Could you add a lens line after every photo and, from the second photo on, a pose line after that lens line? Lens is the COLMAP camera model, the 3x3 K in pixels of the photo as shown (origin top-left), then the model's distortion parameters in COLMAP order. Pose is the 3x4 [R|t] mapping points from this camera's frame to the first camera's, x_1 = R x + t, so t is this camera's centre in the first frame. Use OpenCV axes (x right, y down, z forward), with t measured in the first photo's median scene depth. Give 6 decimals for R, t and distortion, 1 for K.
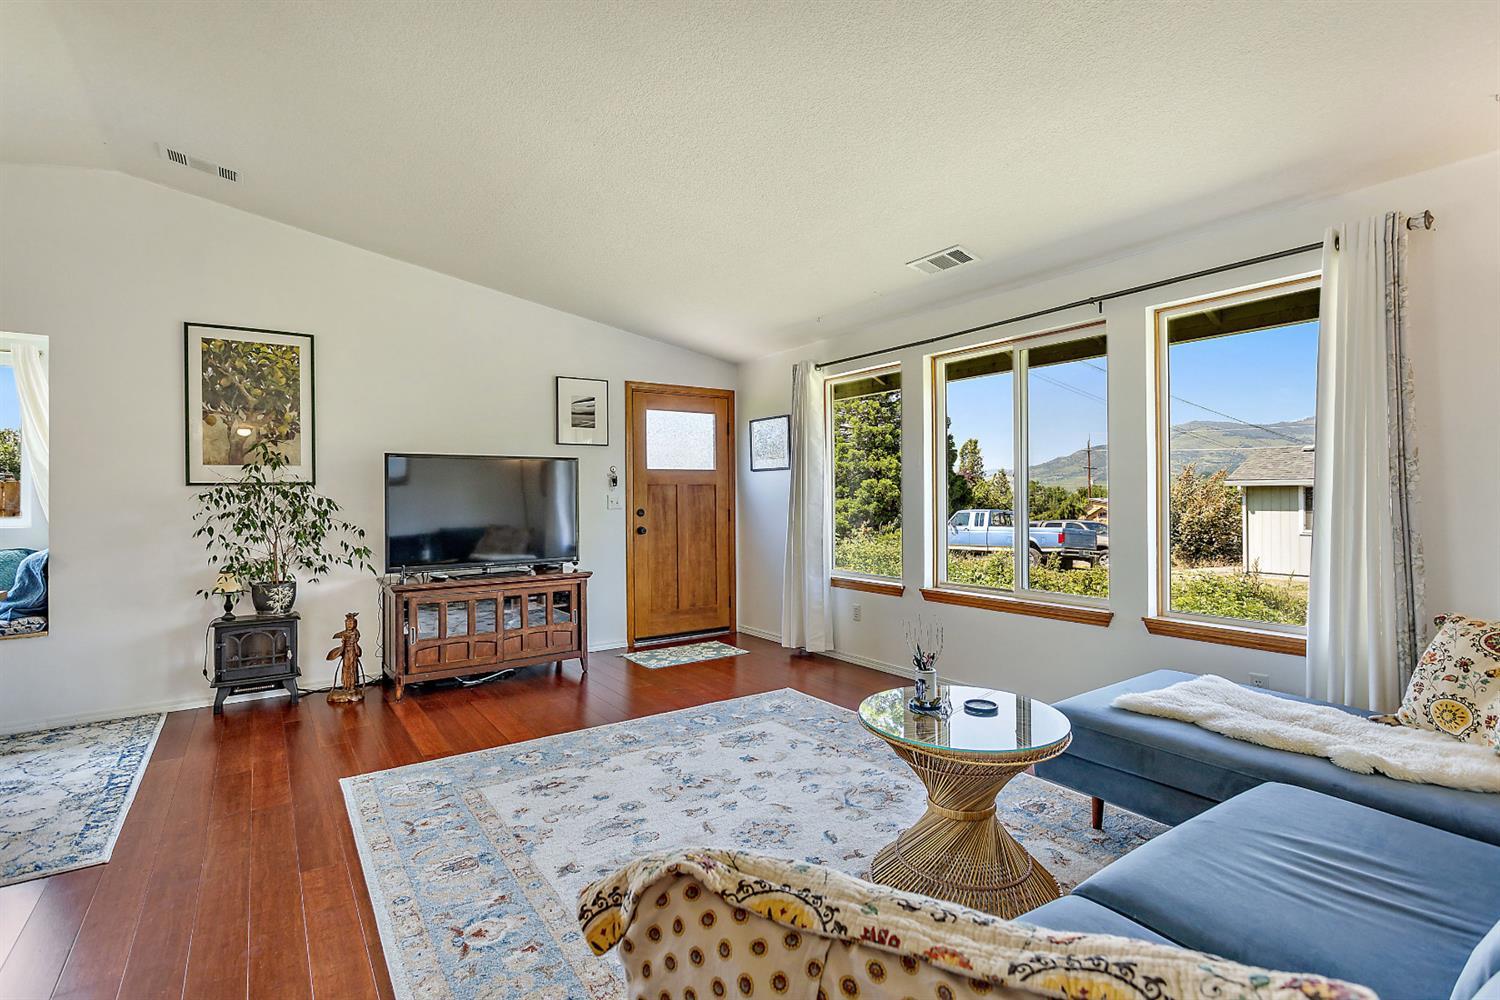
lens RADIAL K [[715.6, 0, 738.4], [0, 715.6, 493.8], [0, 0, 1]] dist [0.007704, 0.000050]
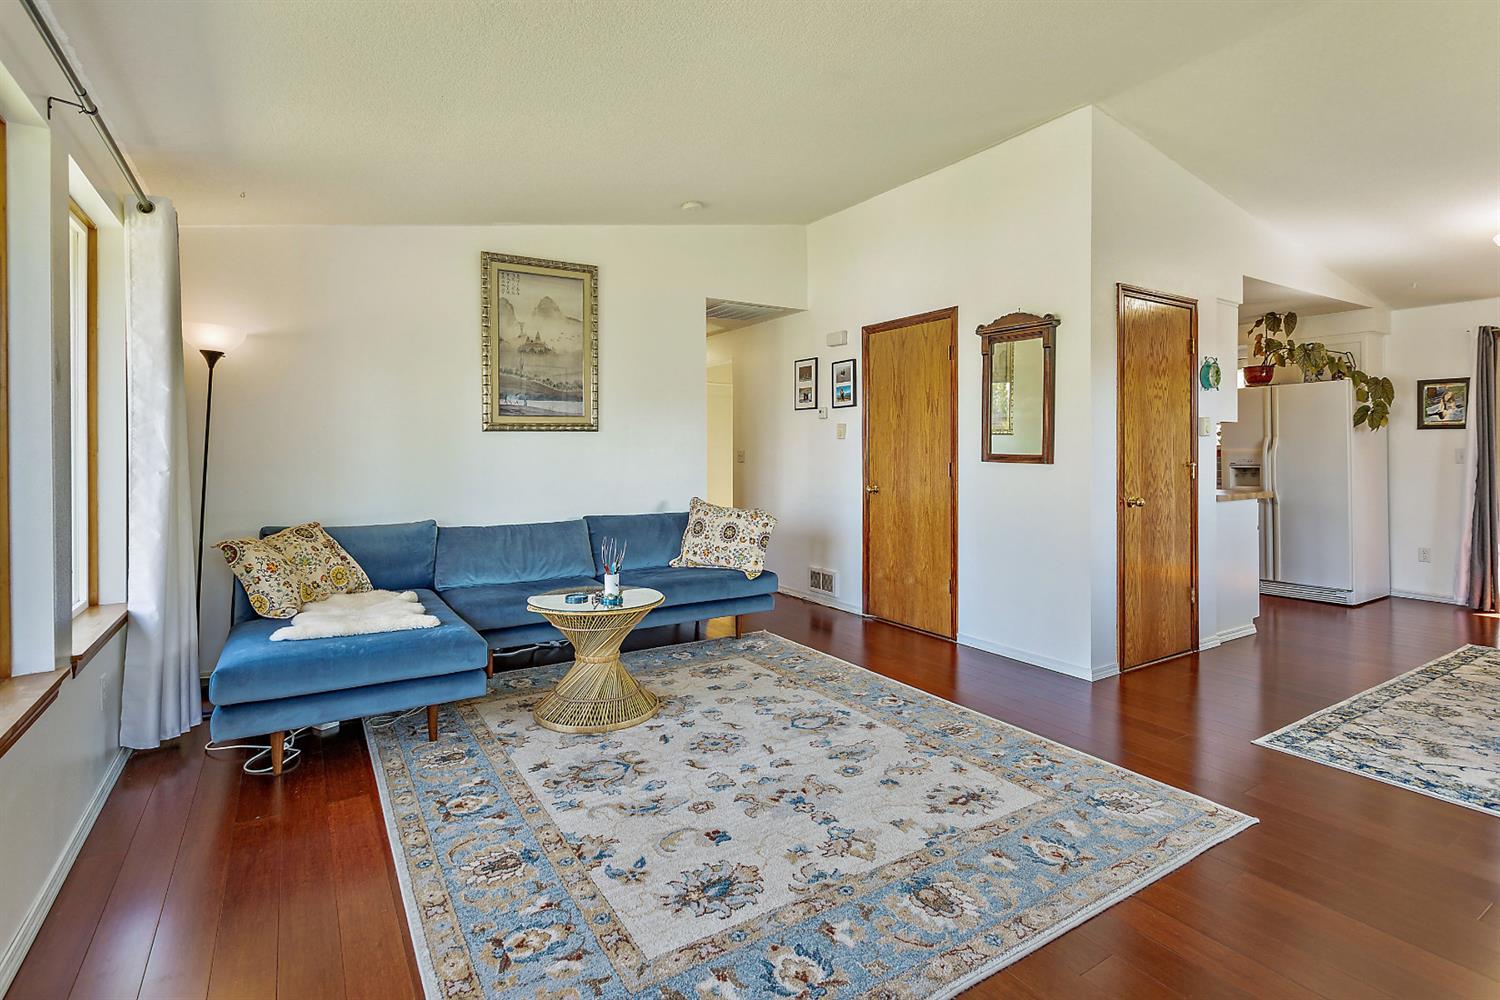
lens RADIAL K [[715.6, 0, 749.3], [0, 715.6, 455.8], [0, 0, 1]] dist [0.007704, 0.000050]
pose [[-0.999652, 0.009677, 0.024557, -0.034215], [0.009734, 0.999950, 0.002190, 0.004936], [-0.024535, 0.002429, -0.999696, 1.604875]]
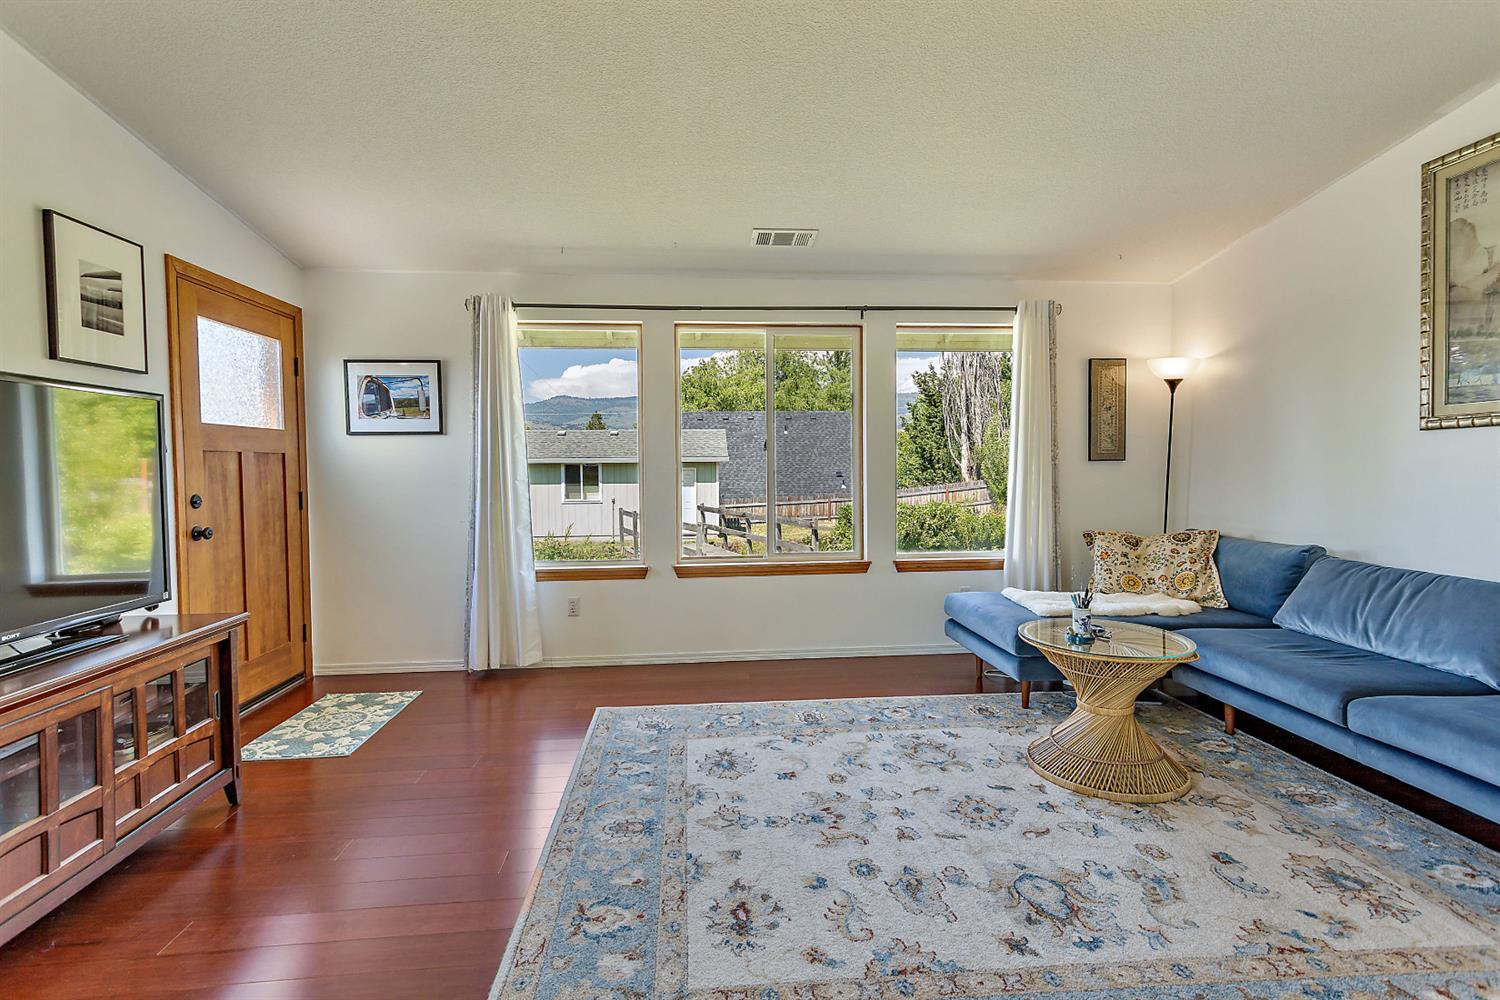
lens RADIAL K [[715.6, 0, 751.1], [0, 715.6, 493.5], [0, 0, 1]] dist [0.007704, 0.000050]
pose [[0.478584, -0.029148, 0.877558, -0.710800], [0.002563, 0.999491, 0.031801, 0.006270], [-0.878038, -0.012970, 0.478415, 0.603584]]
